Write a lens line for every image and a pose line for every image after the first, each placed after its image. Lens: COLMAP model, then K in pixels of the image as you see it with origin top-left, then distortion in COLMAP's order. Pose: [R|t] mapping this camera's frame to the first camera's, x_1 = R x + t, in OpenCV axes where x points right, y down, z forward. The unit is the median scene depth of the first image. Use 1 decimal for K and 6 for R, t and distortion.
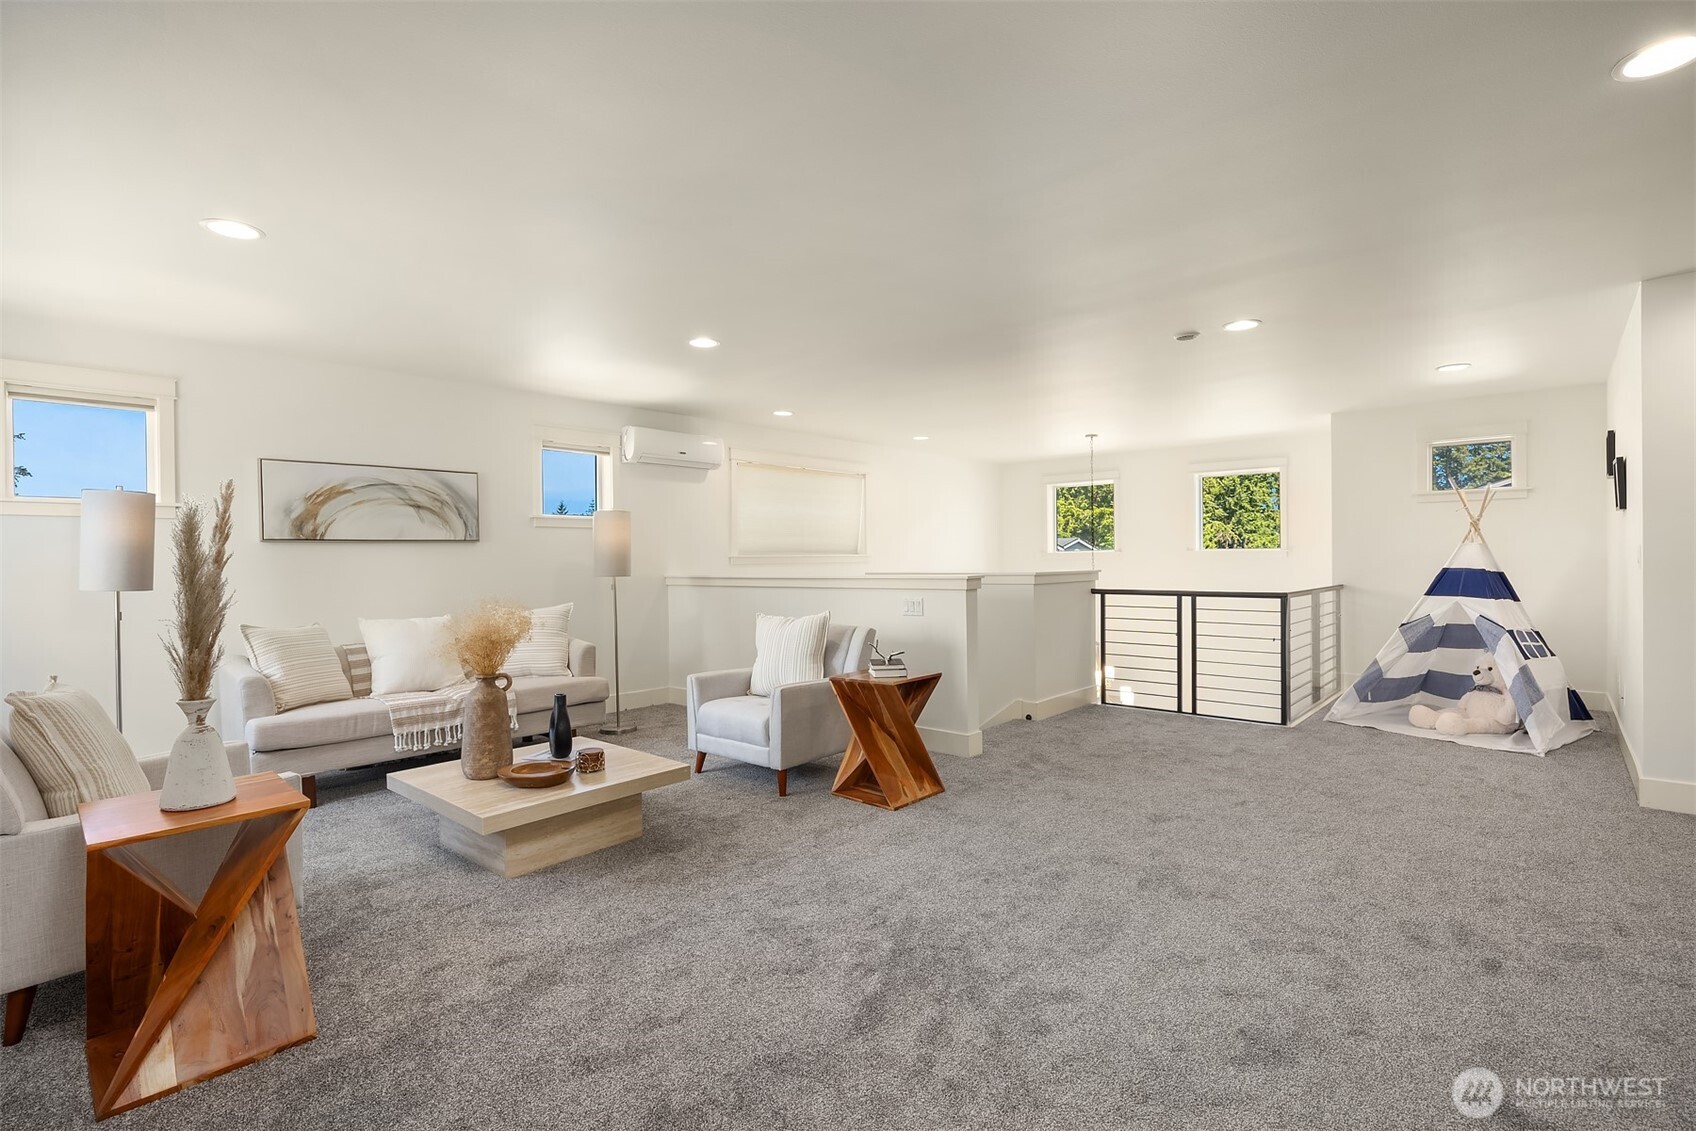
lens RADIAL K [[796.6, 0, 849.9], [0, 796.6, 564.5], [0, 0, 1]] dist [-0.001615, -0.000099]
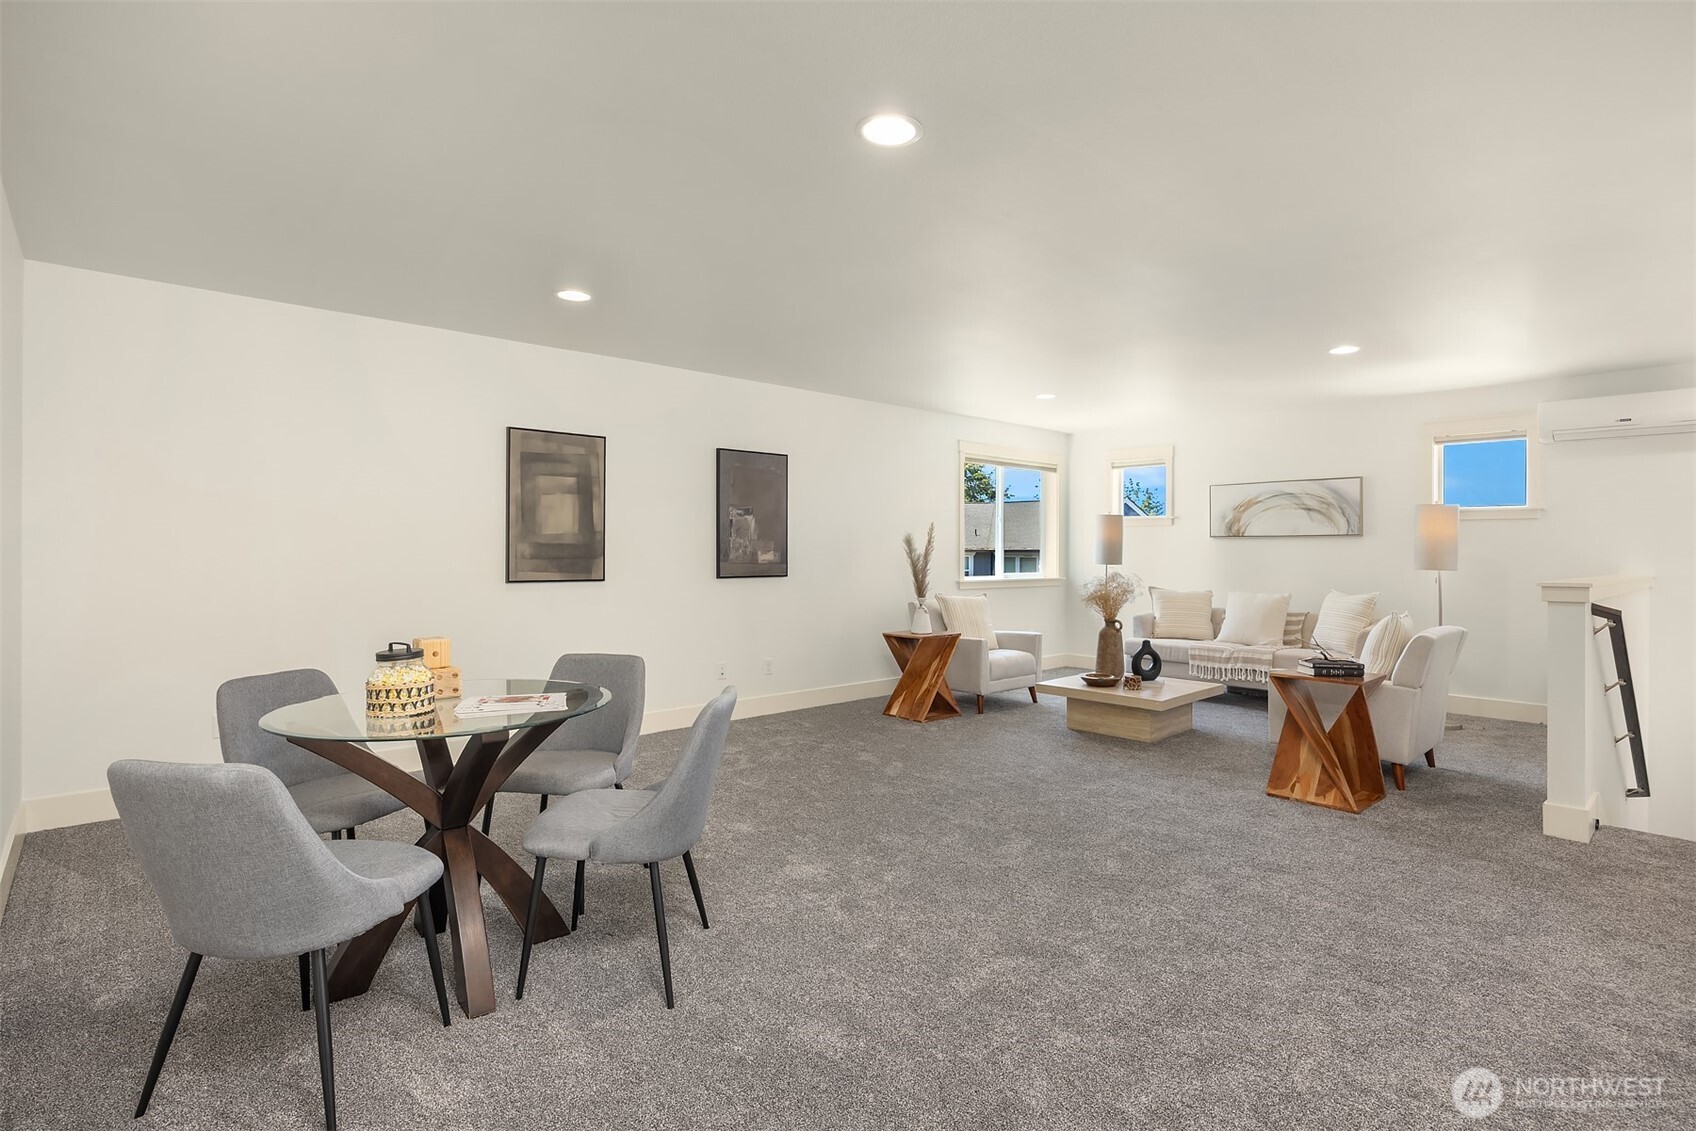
lens RADIAL K [[857.4, 0, 850.2], [0, 857.4, 555.7], [0, 0, 1]] dist [-0.005389, -0.000299]
pose [[-0.113826, 0.020889, -0.993281, 1.004415], [-0.009569, 0.999710, 0.022121, -0.023324], [0.993455, 0.012023, -0.113593, 0.465005]]
